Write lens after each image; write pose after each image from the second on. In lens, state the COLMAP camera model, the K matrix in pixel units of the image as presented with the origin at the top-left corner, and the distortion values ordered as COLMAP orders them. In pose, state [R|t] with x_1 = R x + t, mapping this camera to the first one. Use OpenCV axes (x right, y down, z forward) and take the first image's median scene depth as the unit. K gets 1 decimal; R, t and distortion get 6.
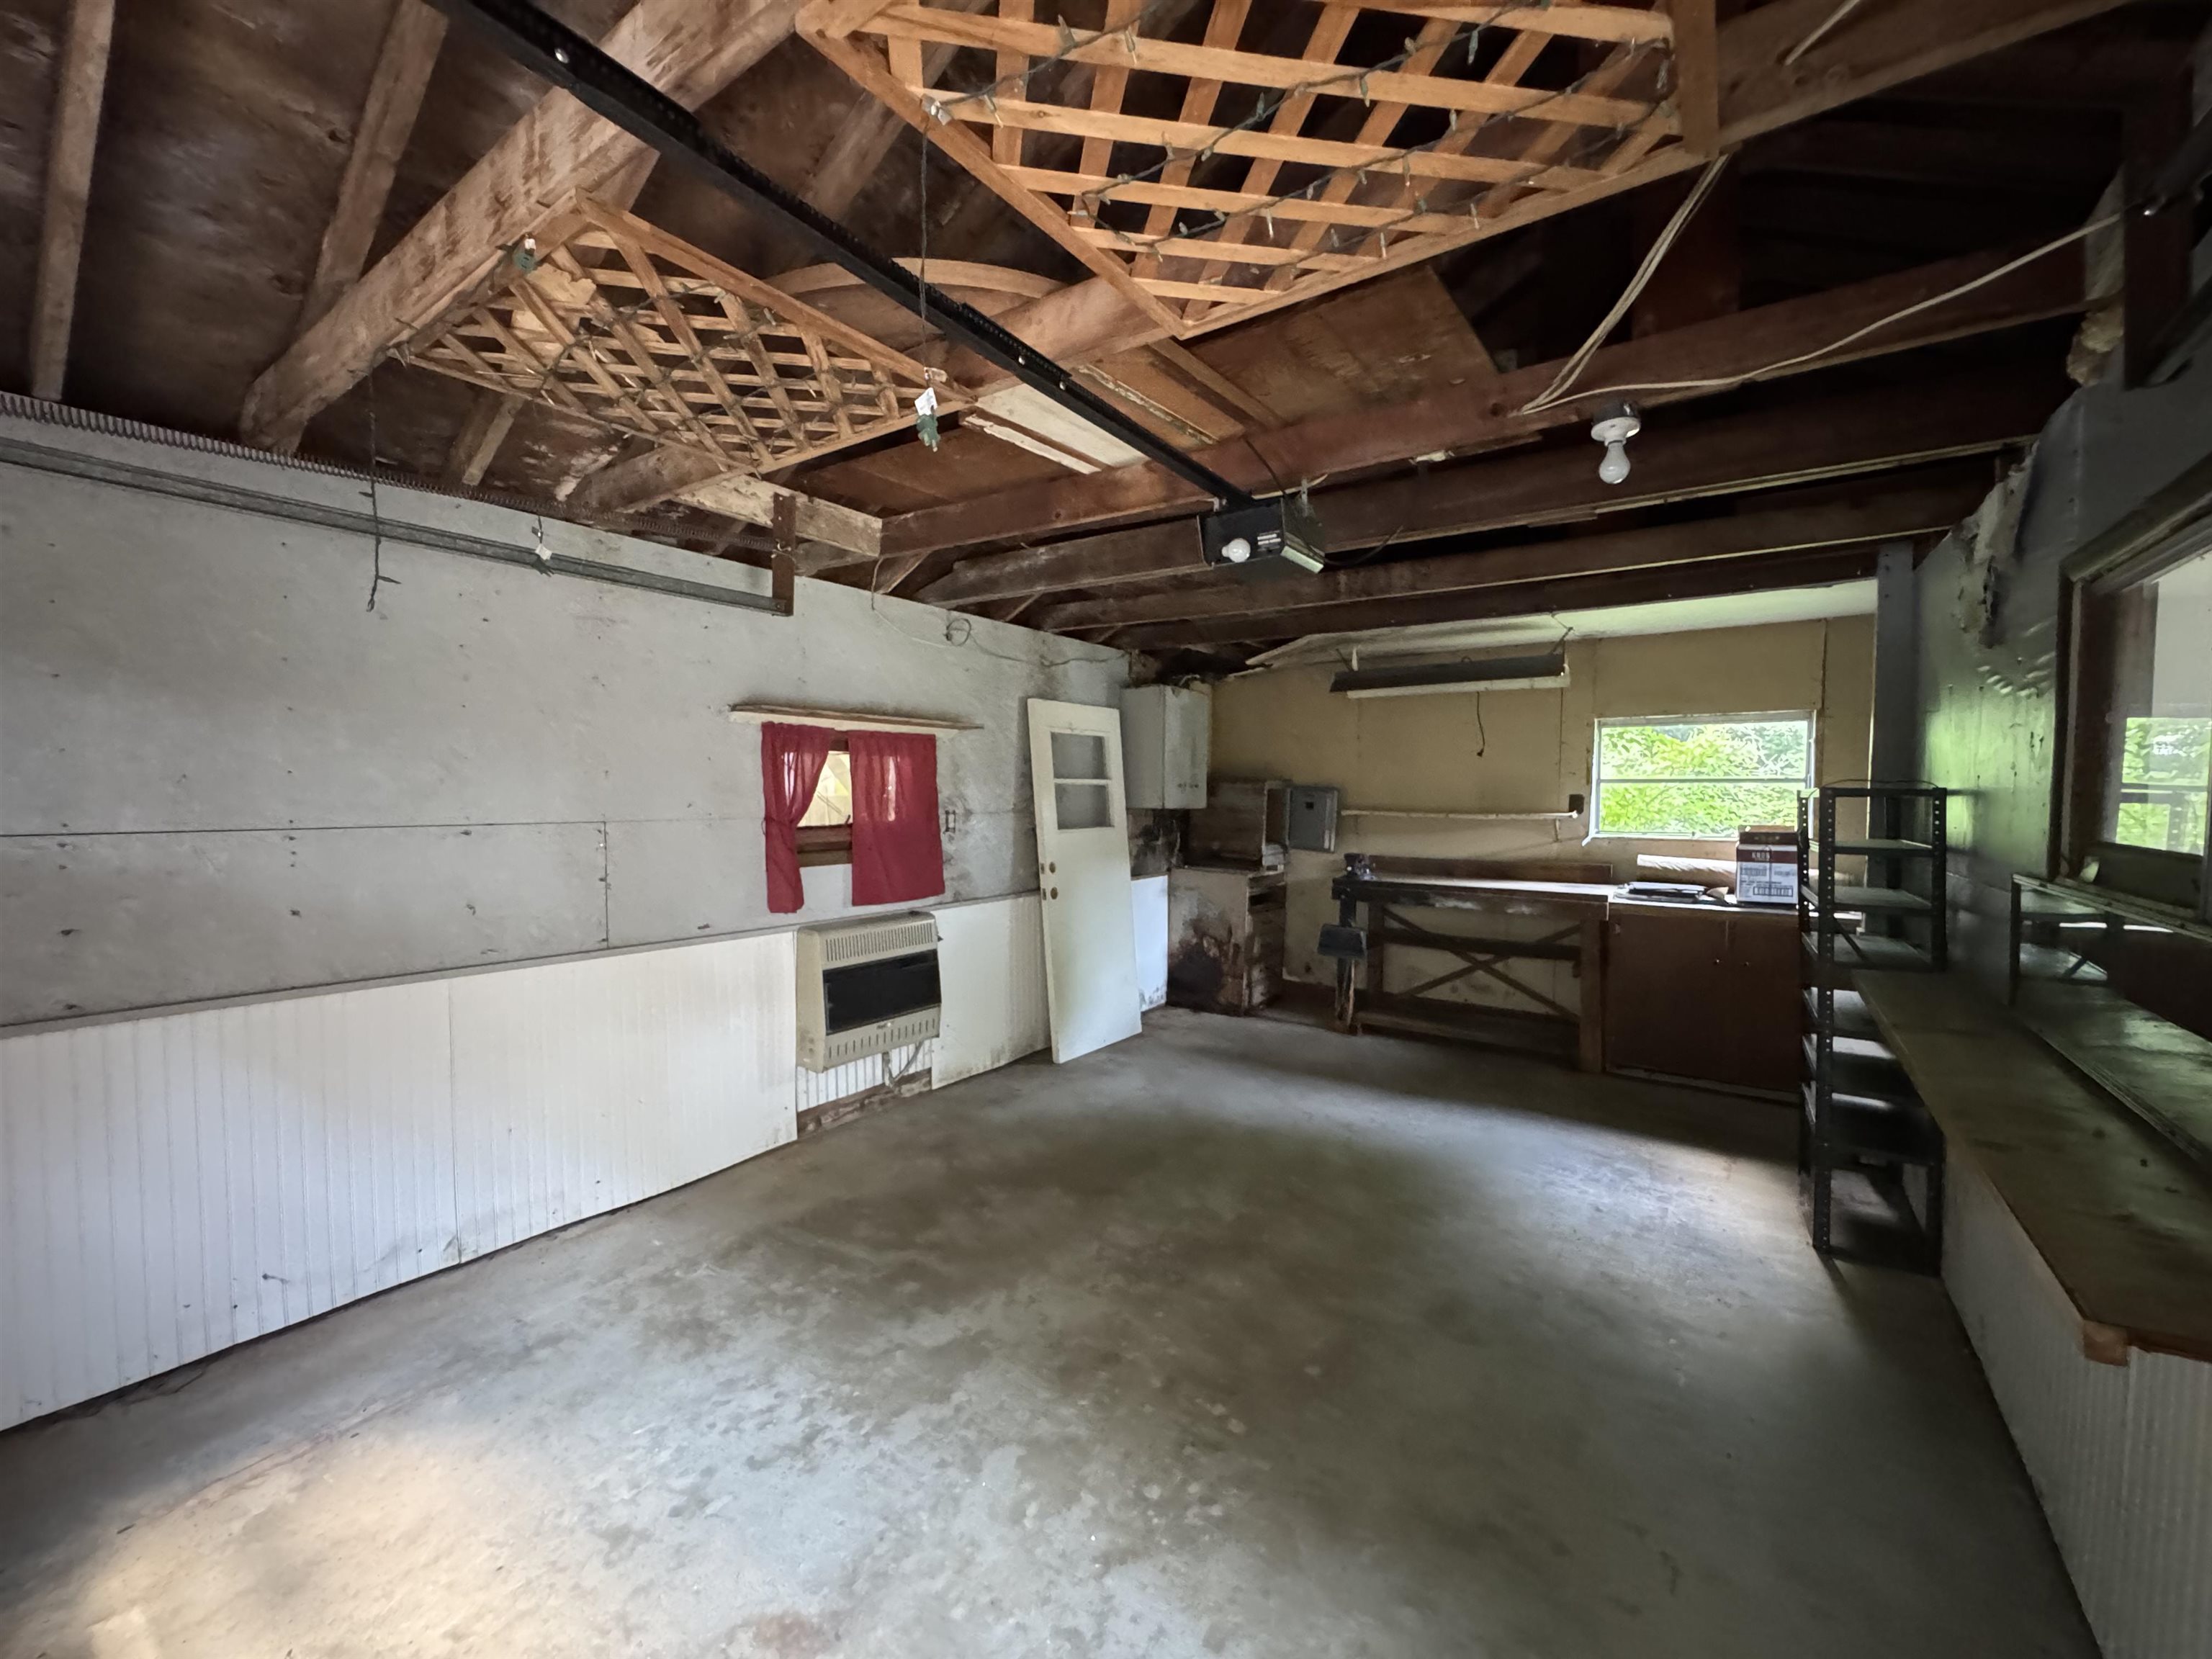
lens RADIAL K [[881.3, 0, 1106.0], [0, 881.3, 829.5], [0, 0, 1]] dist [-0.002940, 0.000307]
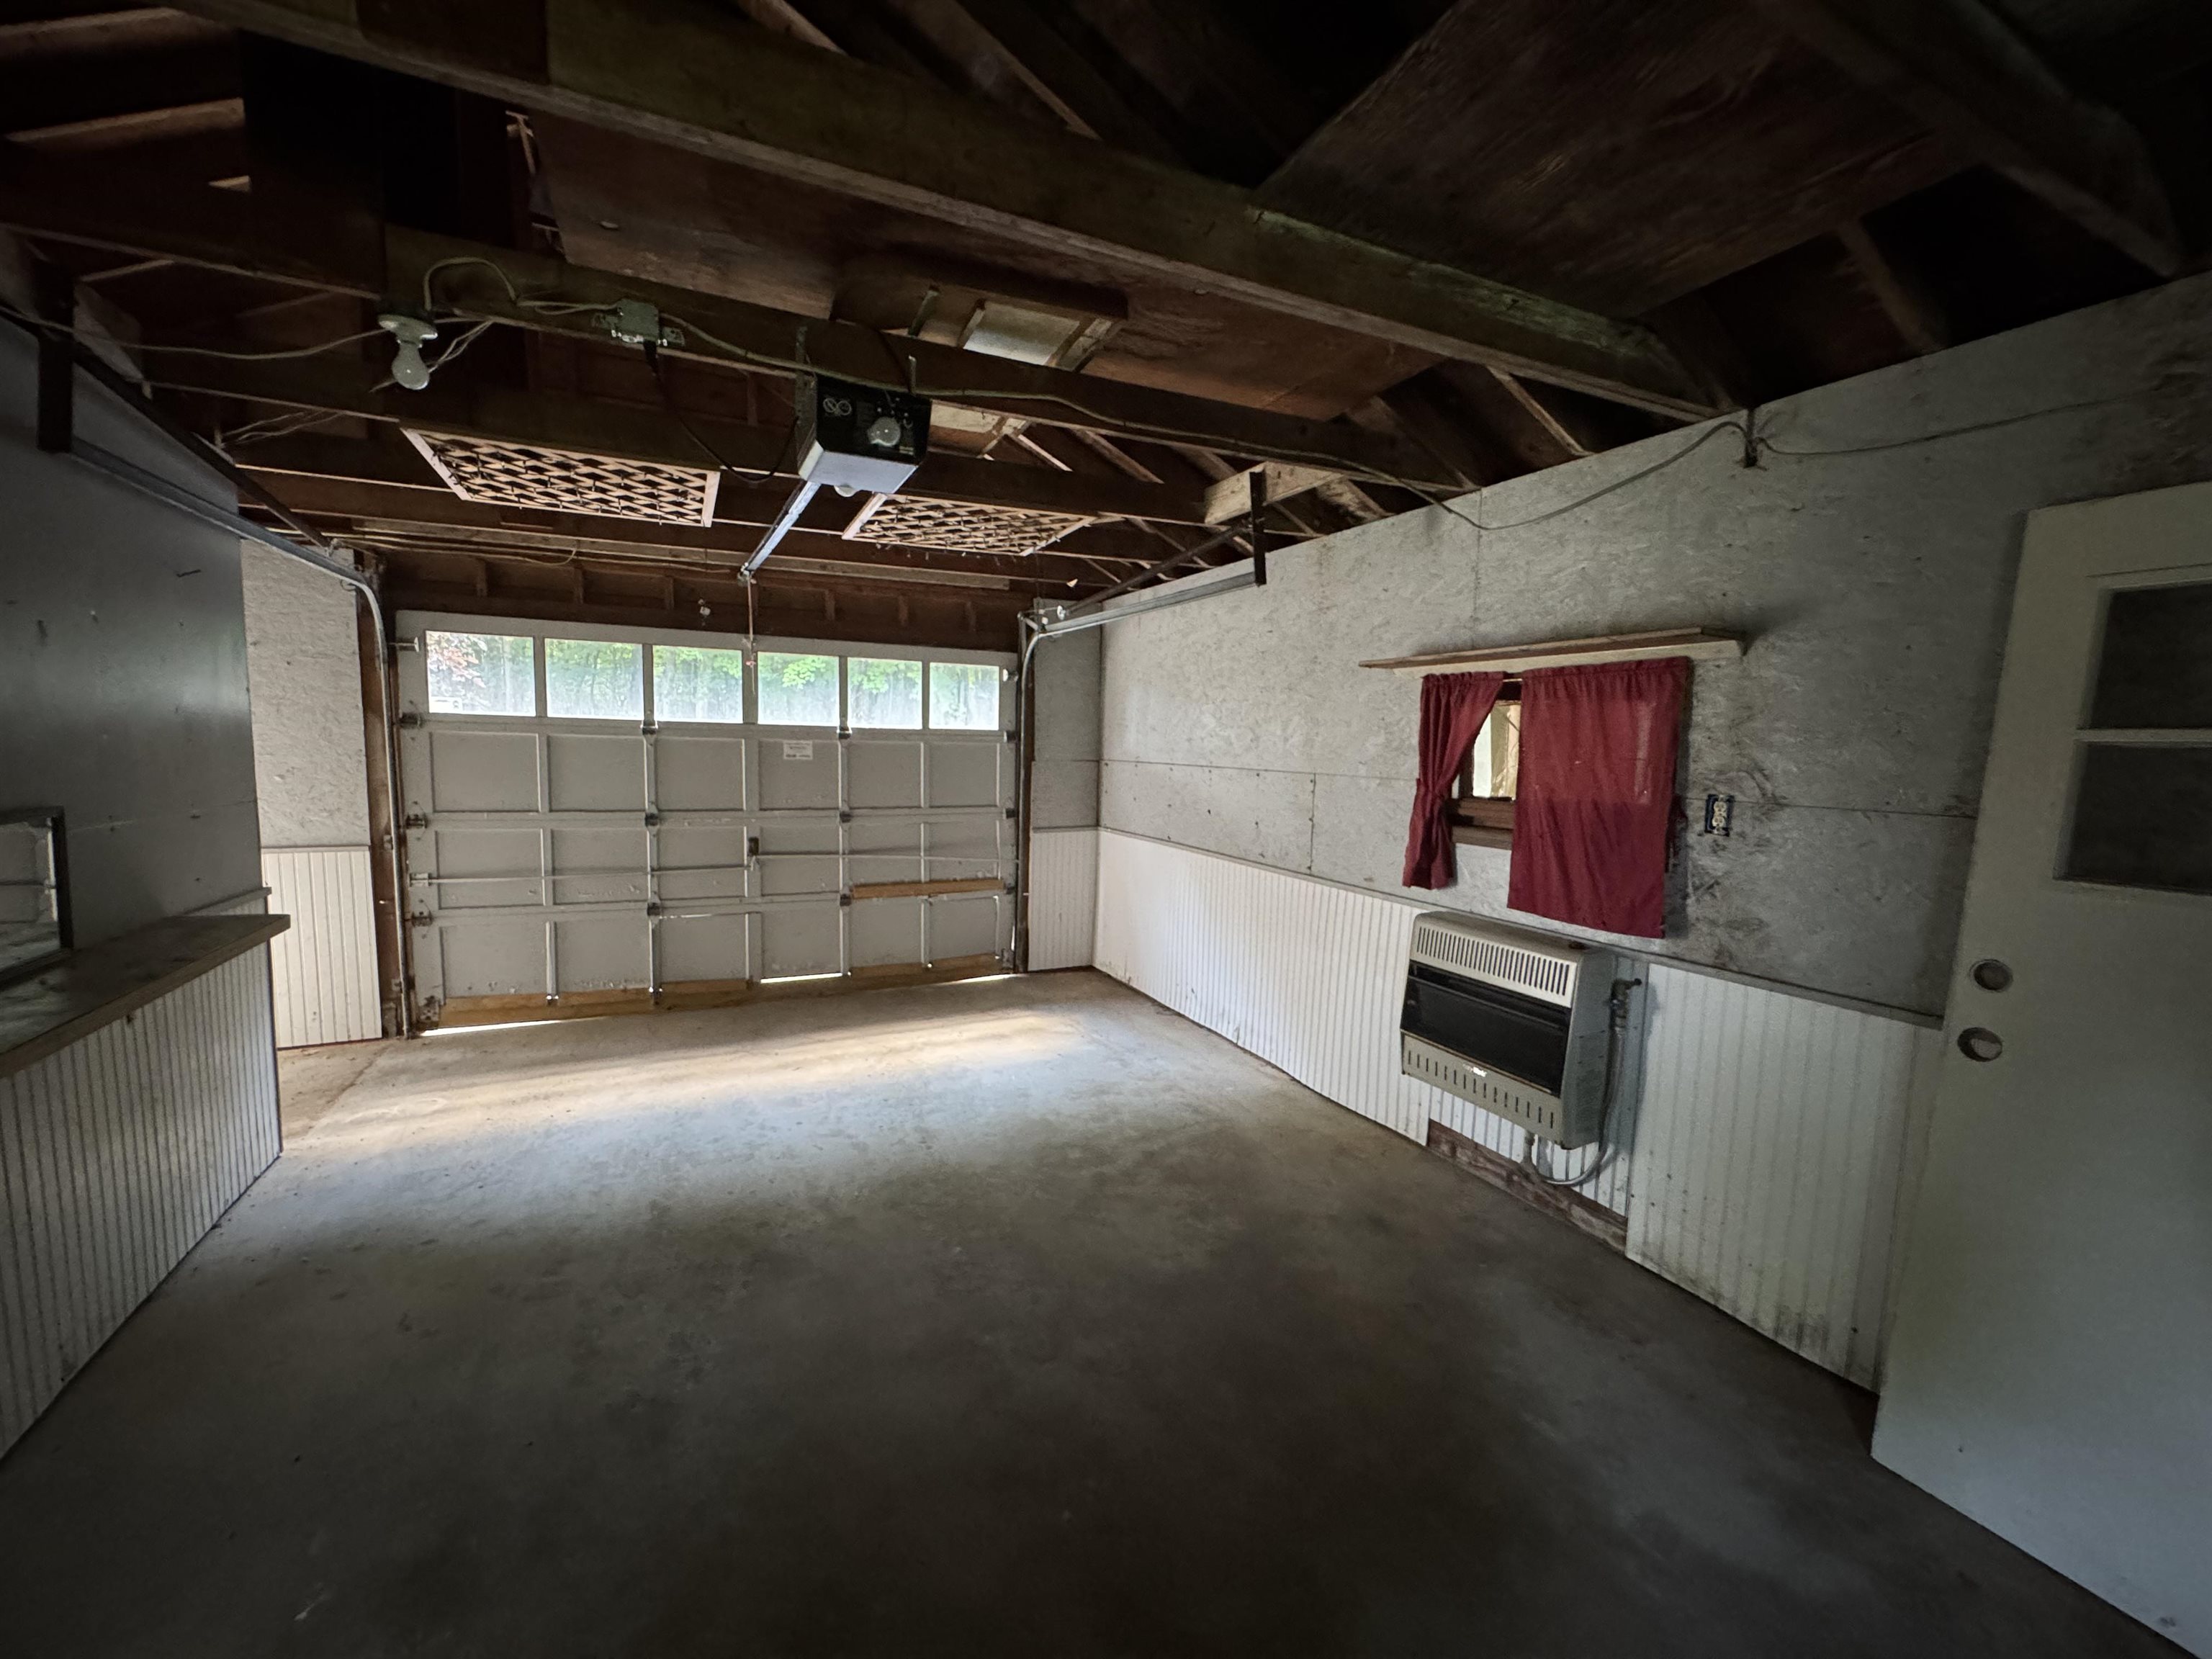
lens RADIAL K [[881.3, 0, 1106.0], [0, 881.3, 829.5], [0, 0, 1]] dist [-0.002940, 0.000307]
pose [[-0.470268, 0.072569, -0.879535, 0.534817], [-0.063170, 0.991289, 0.115565, -0.044176], [0.880260, 0.109907, -0.461587, 1.050913]]
